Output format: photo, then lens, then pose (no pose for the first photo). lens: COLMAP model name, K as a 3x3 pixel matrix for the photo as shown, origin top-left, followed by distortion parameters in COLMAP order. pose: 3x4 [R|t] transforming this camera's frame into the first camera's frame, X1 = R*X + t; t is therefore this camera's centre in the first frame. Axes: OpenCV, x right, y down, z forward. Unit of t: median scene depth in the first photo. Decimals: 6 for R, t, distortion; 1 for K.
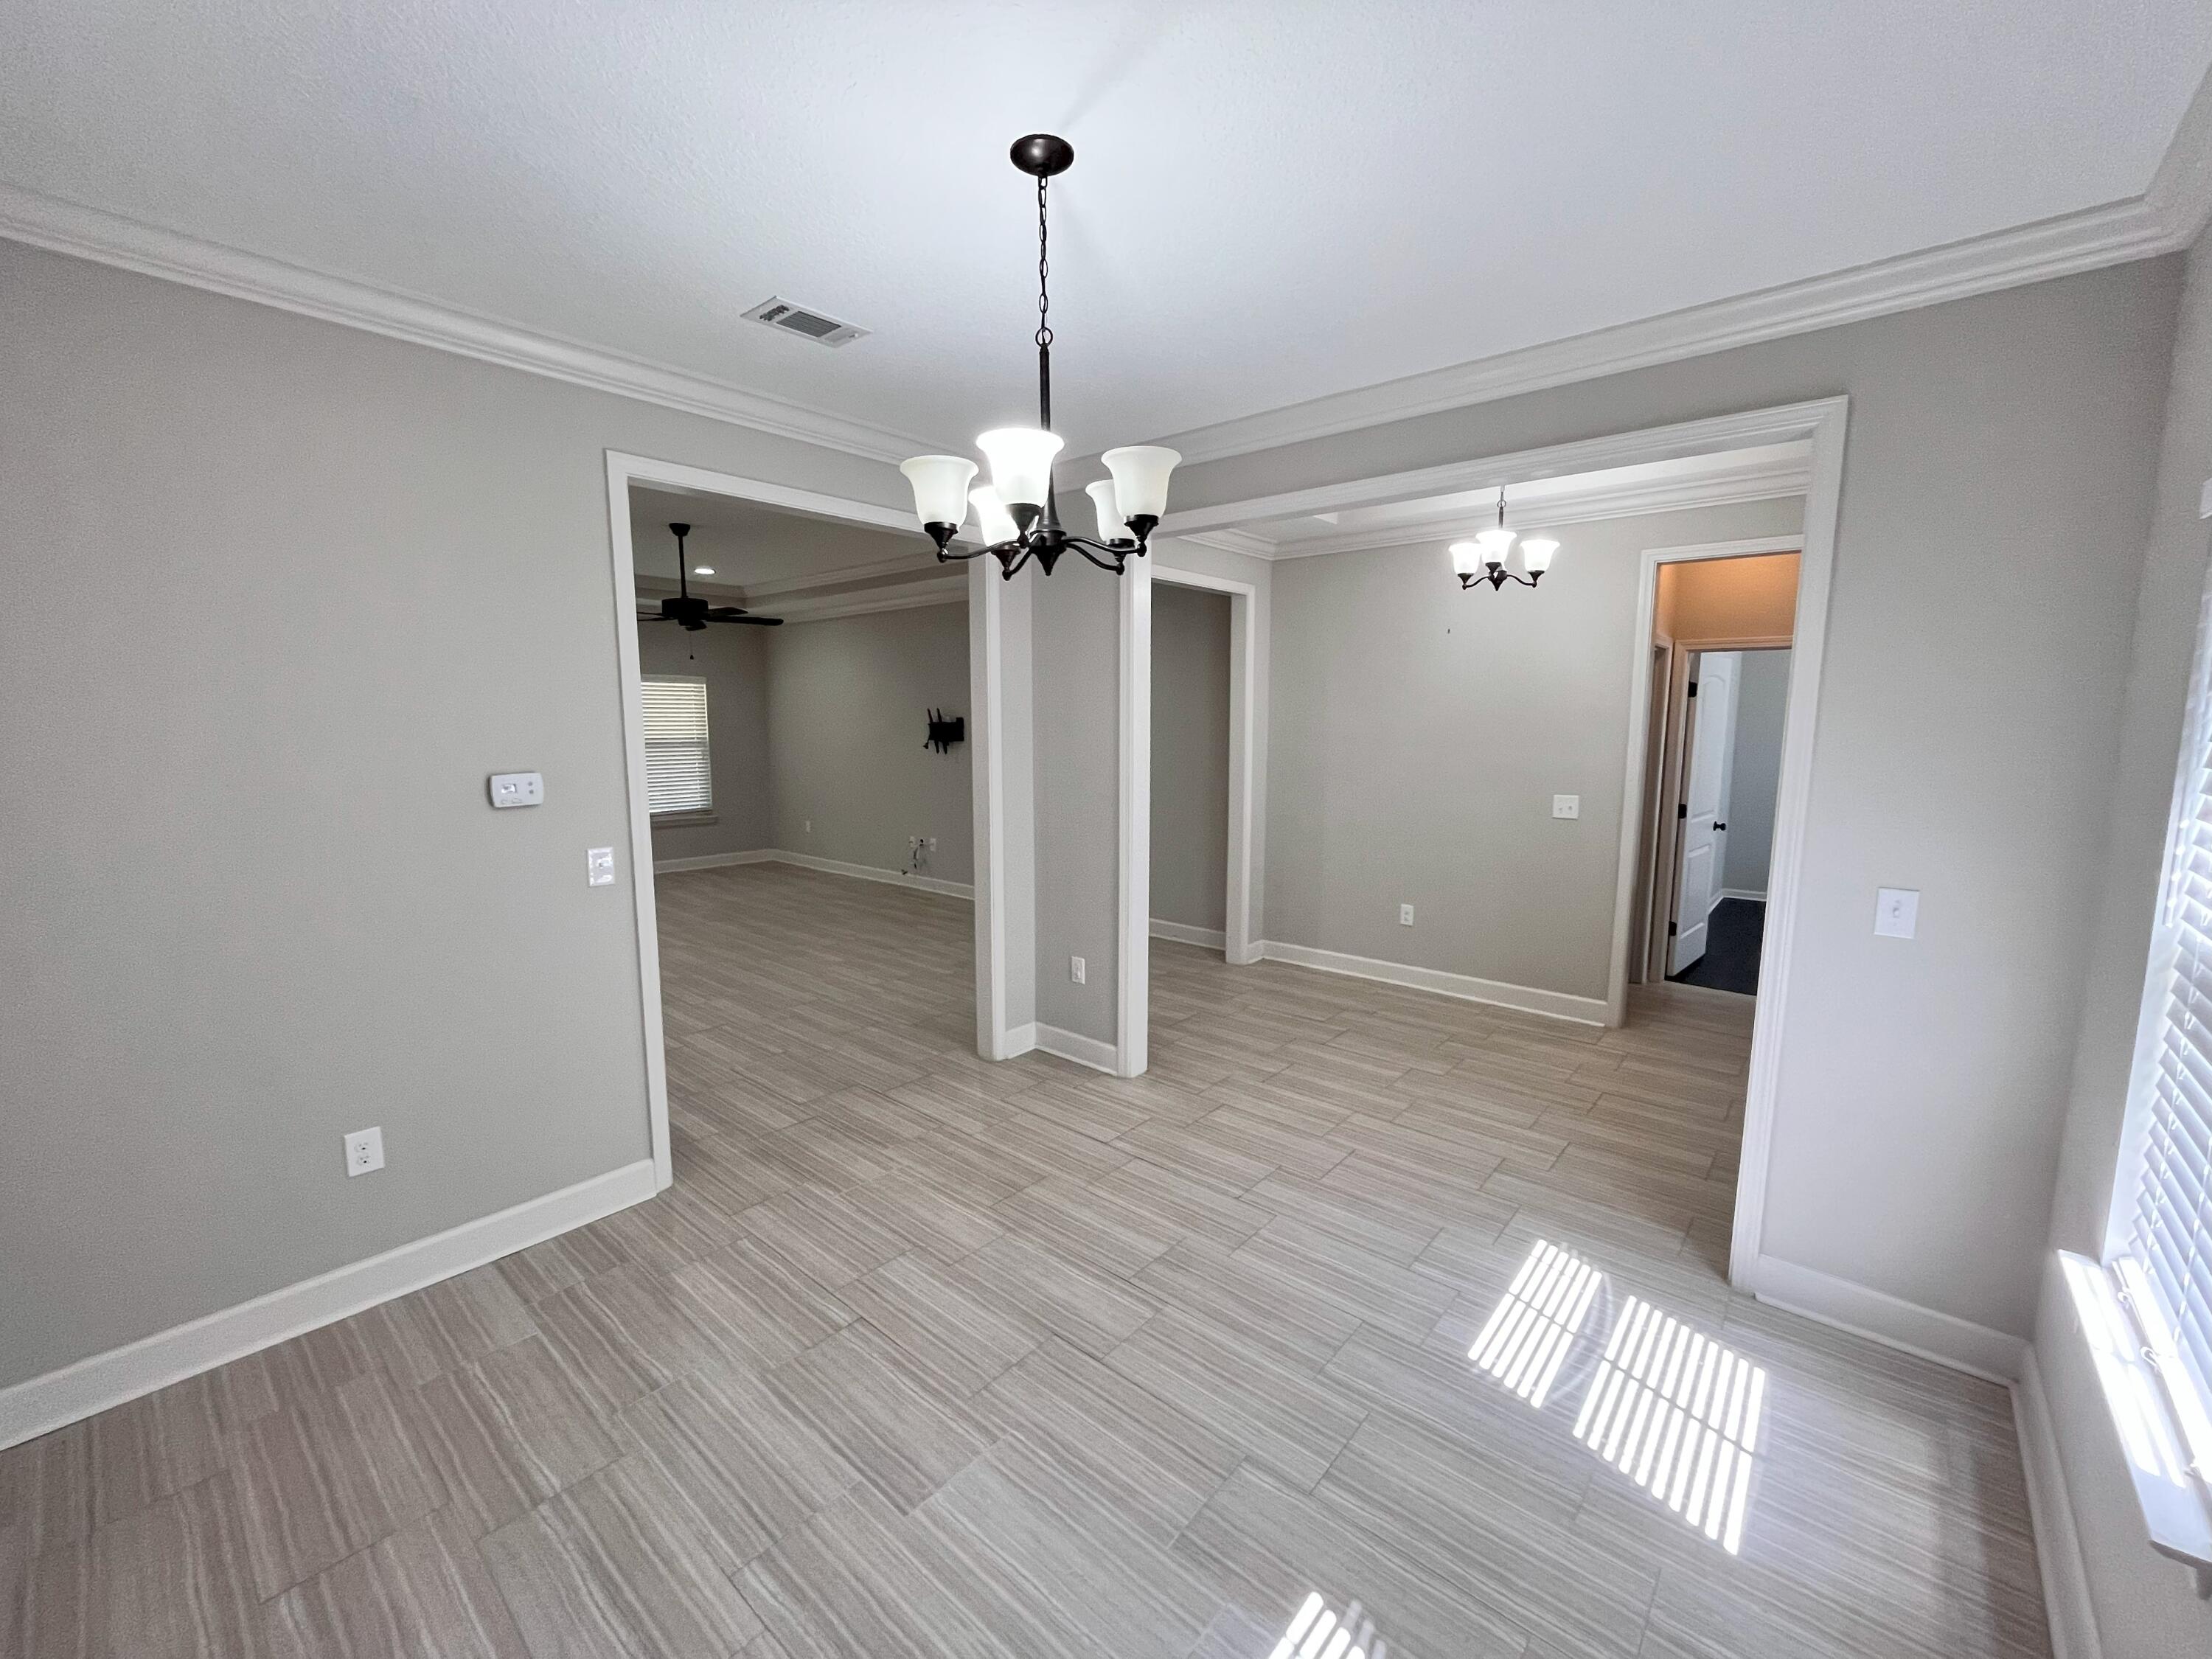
lens RADIAL K [[892.7, 0, 1101.6], [0, 892.7, 828.4], [0, 0, 1]] dist [0.001638, 0.000072]
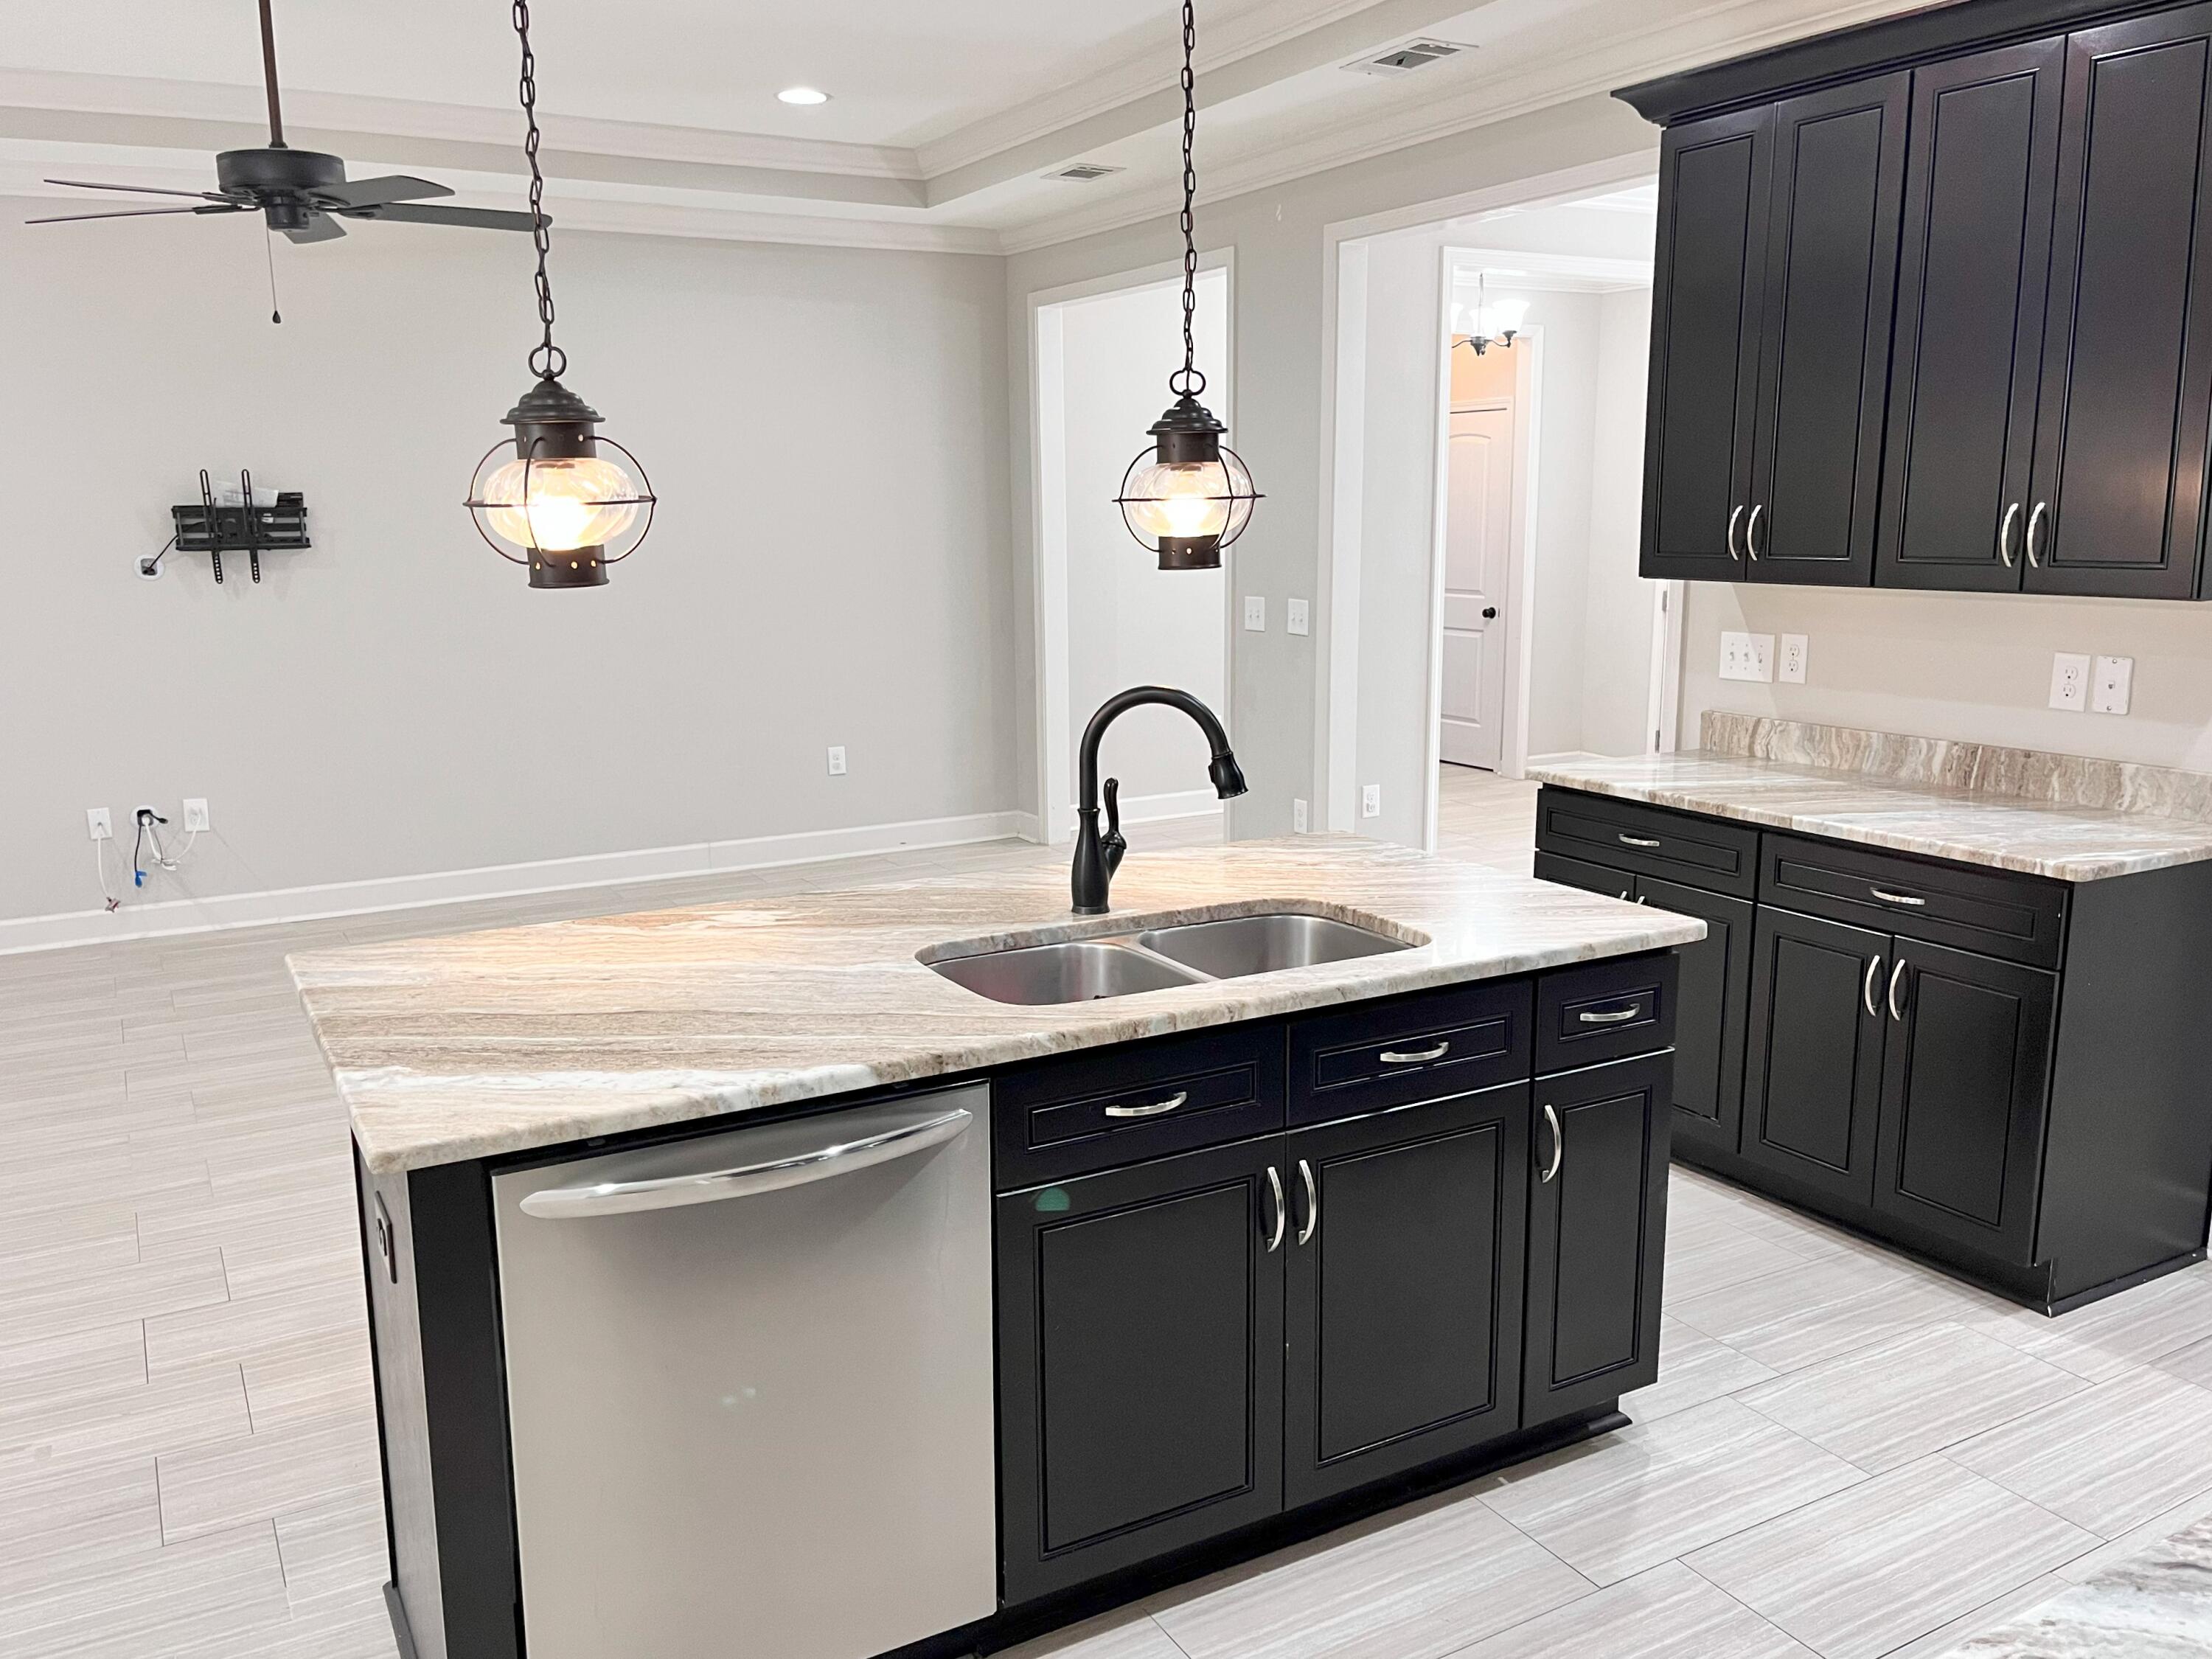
lens RADIAL K [[1779.0, 0, 1107.6], [0, 1779.0, 853.3], [0, 0, 1]] dist [0.026590, 0.003109]
pose [[0.336166, -0.189370, 0.922568, -1.857552], [0.128777, 0.979618, 0.154157, -0.084989], [-0.932957, 0.066983, 0.353701, 0.776133]]
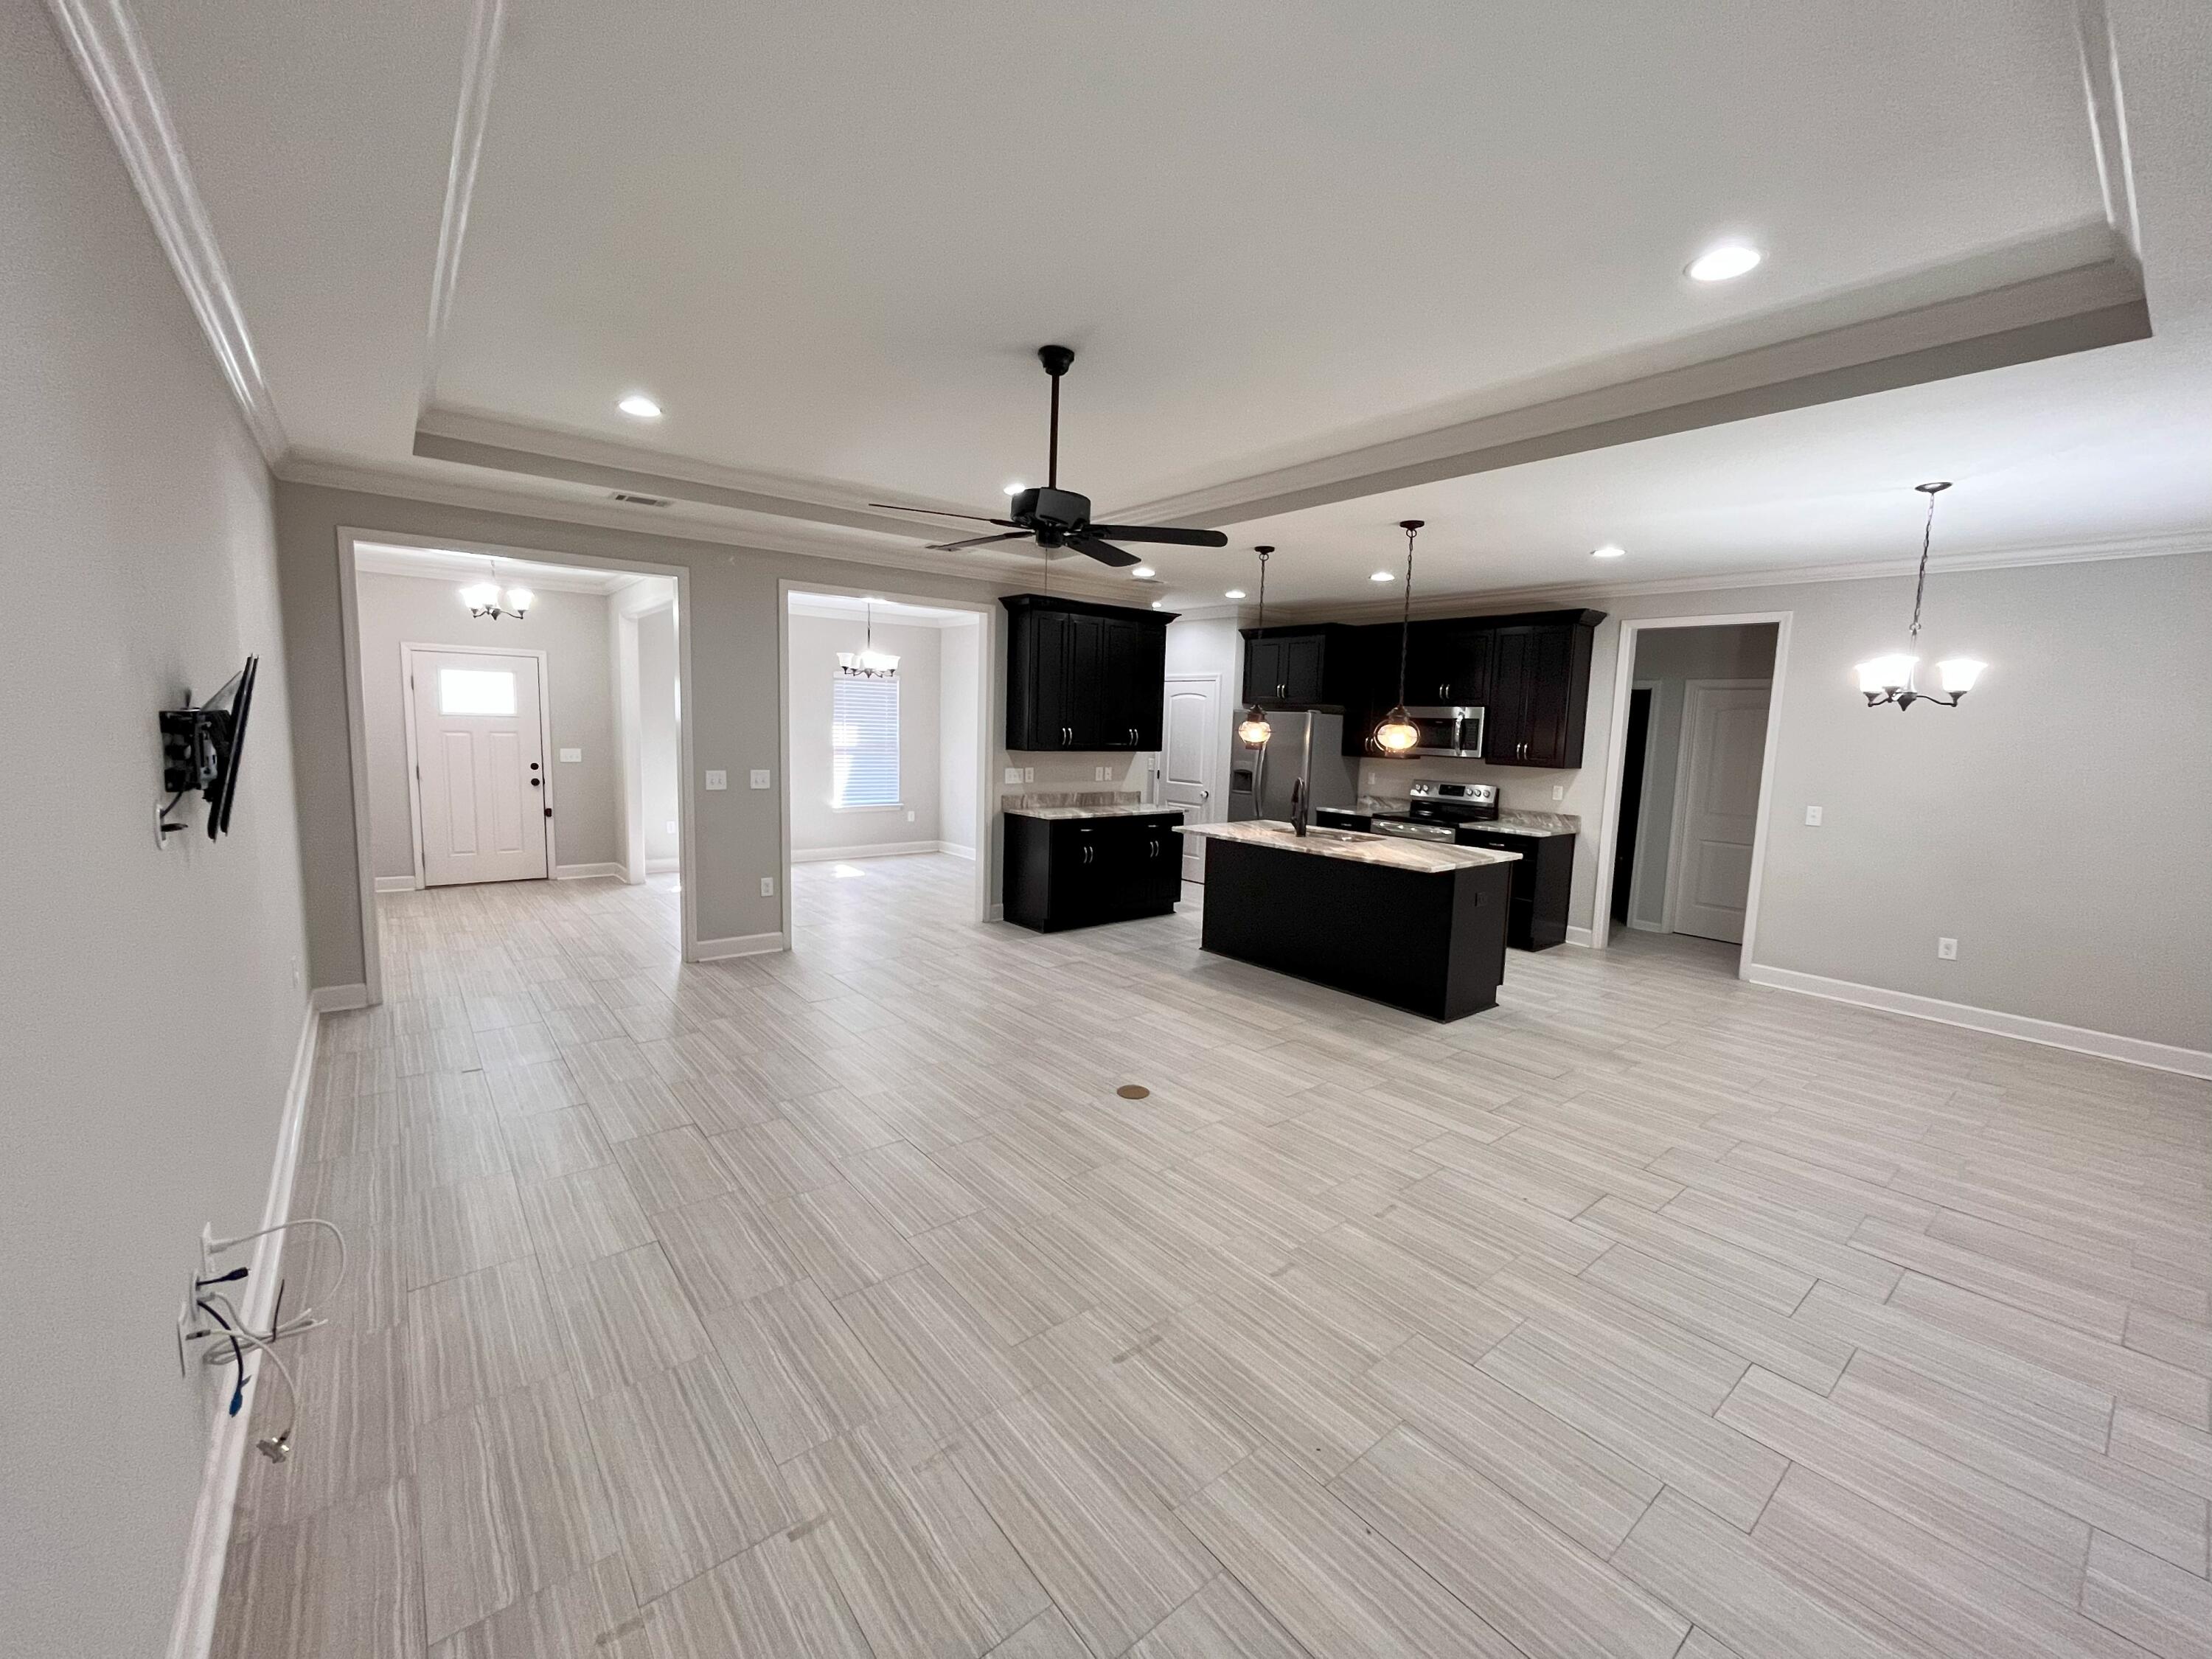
lens RADIAL K [[892.7, 0, 1110.4], [0, 892.7, 825.3], [0, 0, 1]] dist [0.001638, 0.000072]
pose [[-0.984721, -0.051640, 0.166308, -1.037049], [-0.010929, 0.971463, 0.236939, -0.330717], [-0.173797, 0.231501, -0.957184, 2.672383]]
